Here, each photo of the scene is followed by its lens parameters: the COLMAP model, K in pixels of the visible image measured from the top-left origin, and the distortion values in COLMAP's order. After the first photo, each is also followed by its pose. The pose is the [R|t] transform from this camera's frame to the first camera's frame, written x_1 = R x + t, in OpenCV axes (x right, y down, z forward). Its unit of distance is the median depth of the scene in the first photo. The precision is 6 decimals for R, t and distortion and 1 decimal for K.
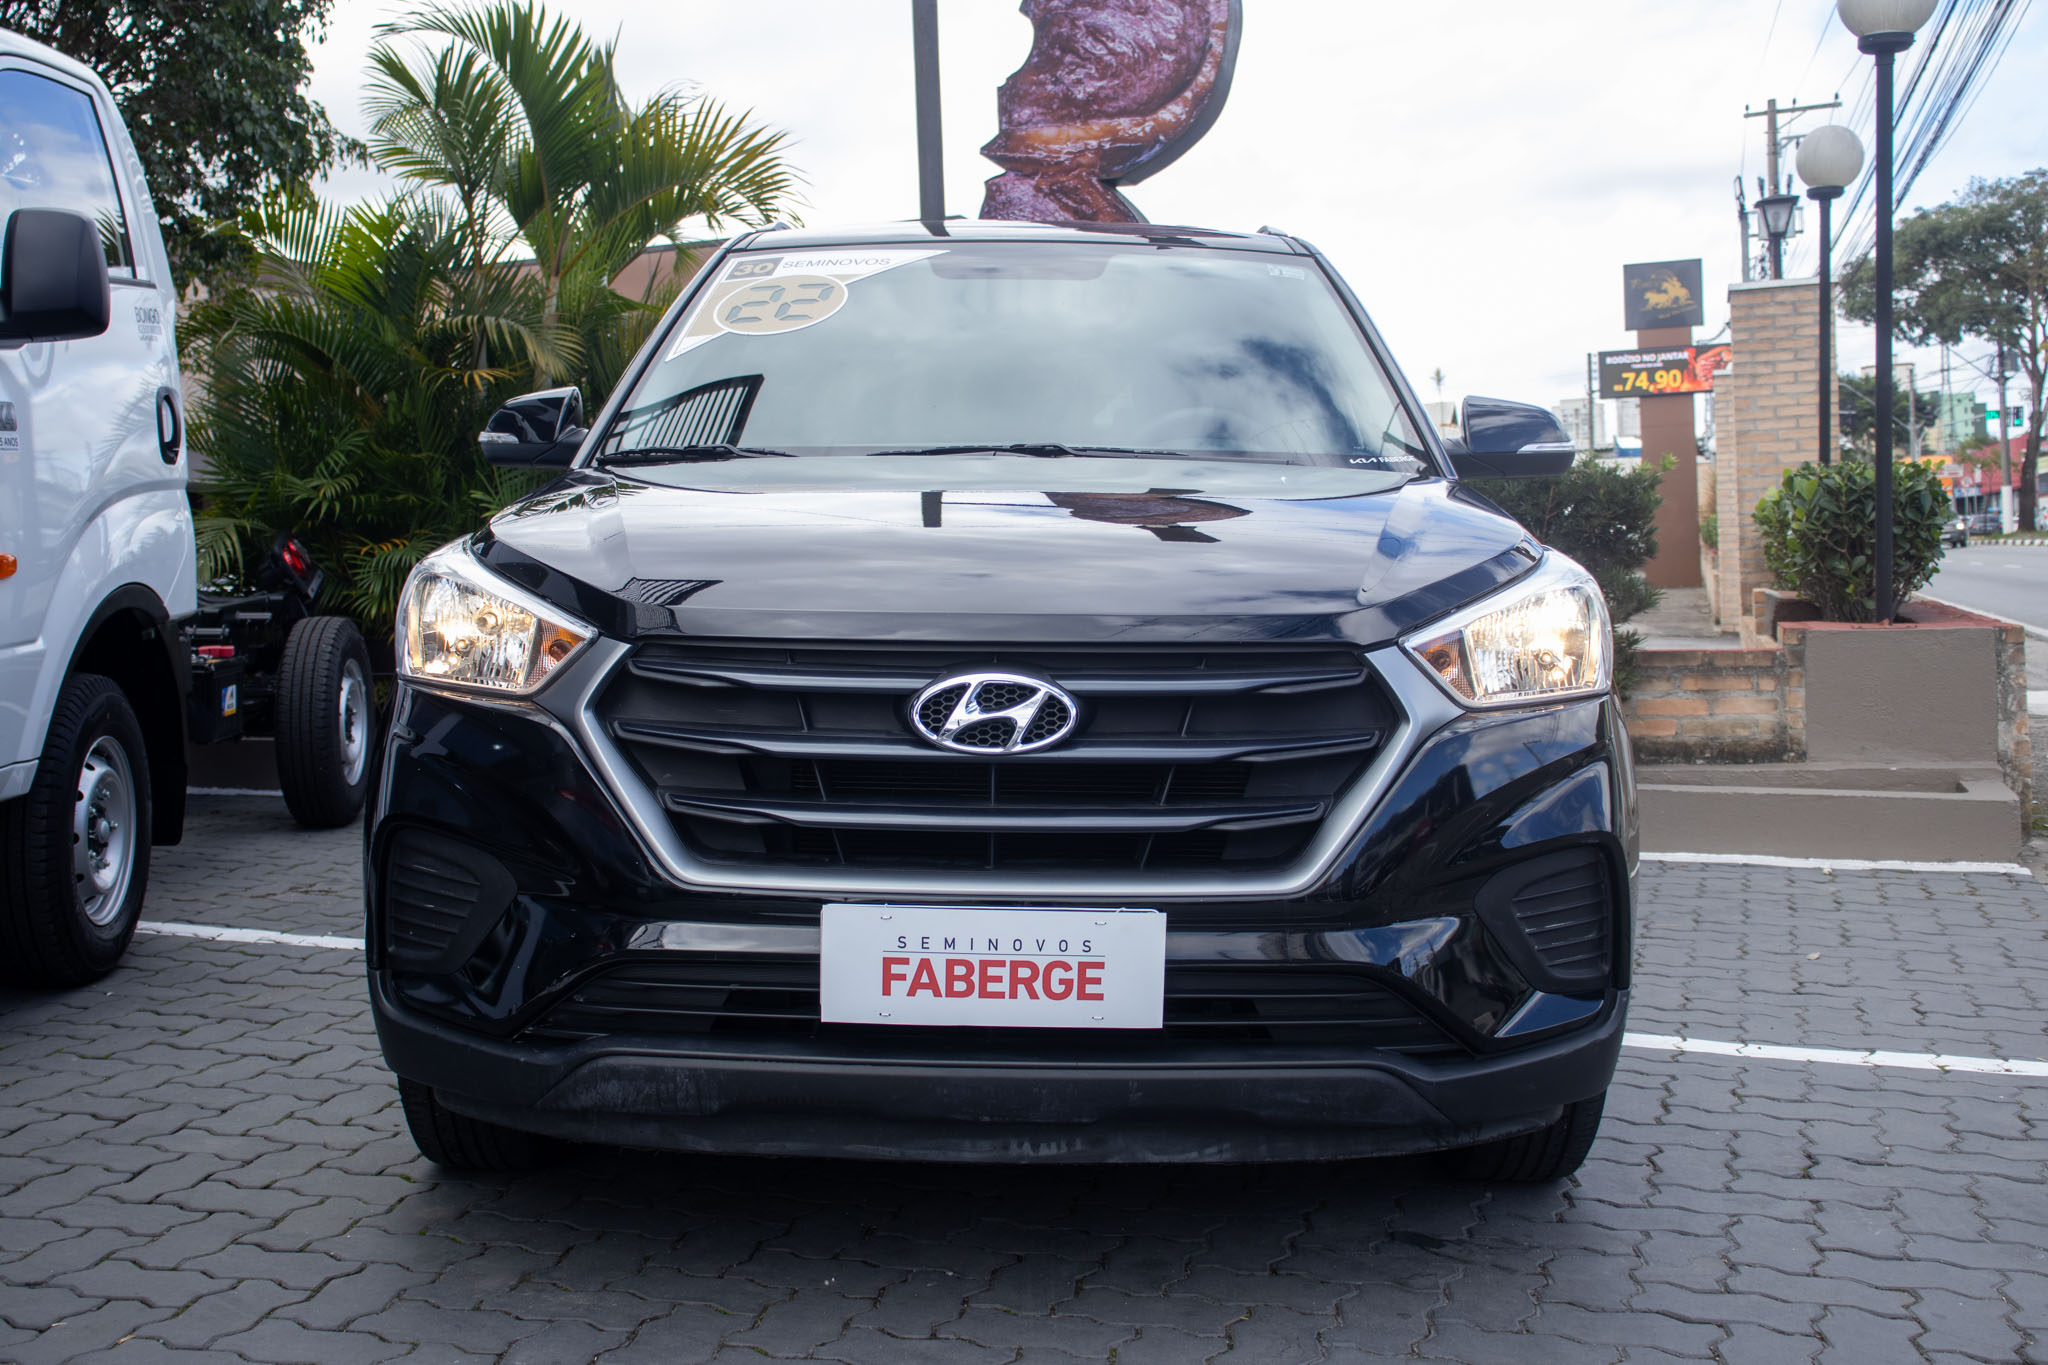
lens RADIAL K [[2201.7, 0, 1024.0], [0, 2201.7, 682.5], [0, 0, 1]] dist [-0.032234, 0.197987]
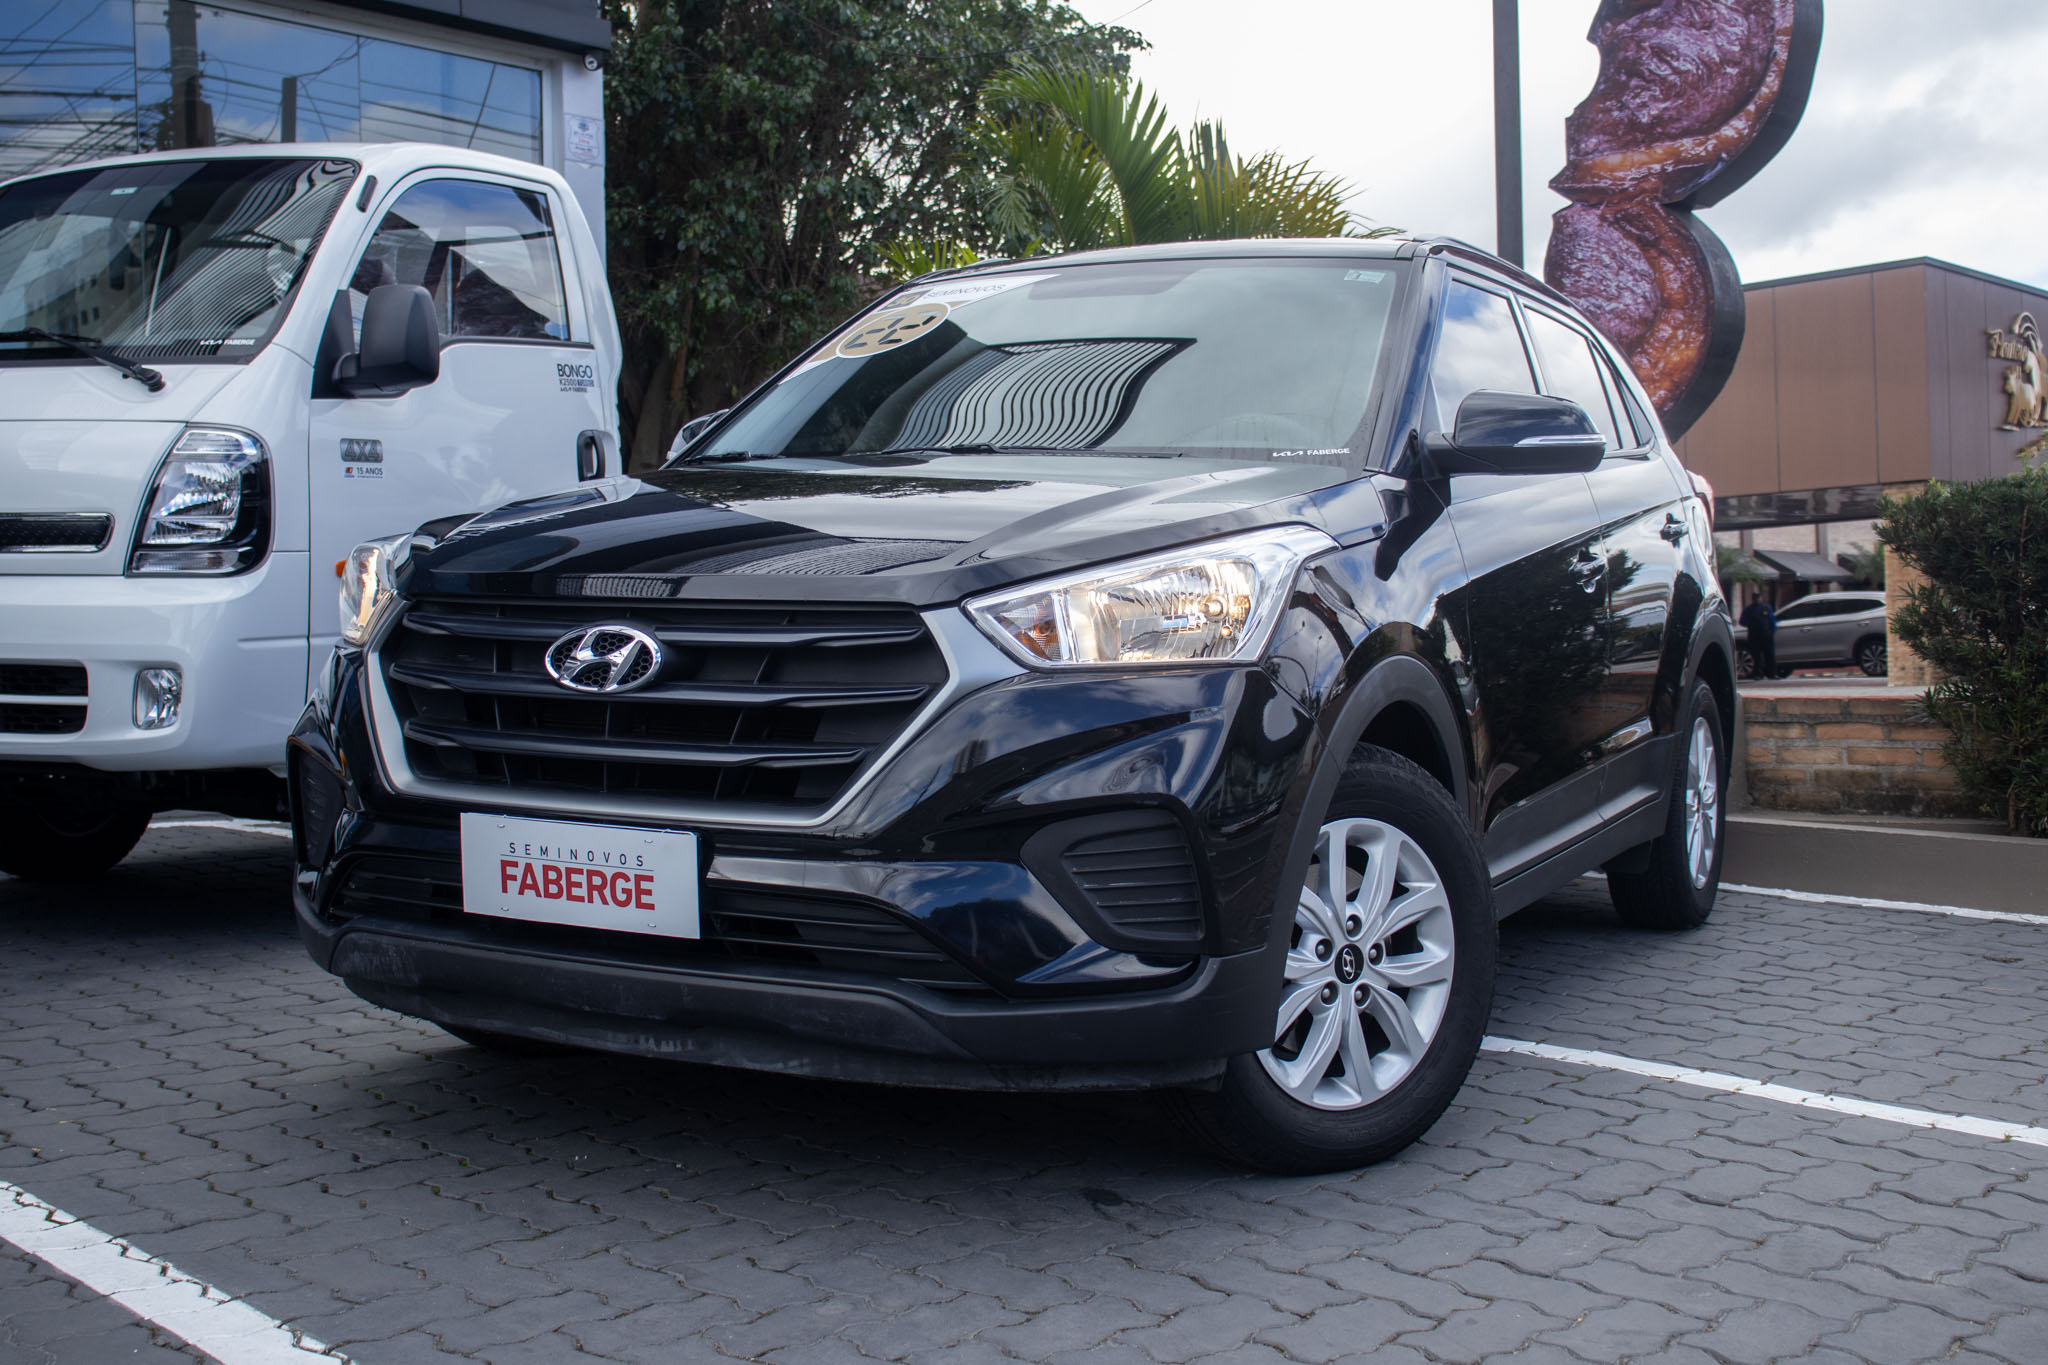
lens RADIAL K [[2201.7, 0, 1024.0], [0, 2201.7, 682.5], [0, 0, 1]] dist [-0.032234, 0.197987]
pose [[0.895216, 0.026180, -0.444863, 0.669822], [-0.040097, 0.998956, -0.021900, 0.041400], [0.443825, 0.037443, 0.895331, 0.056918]]
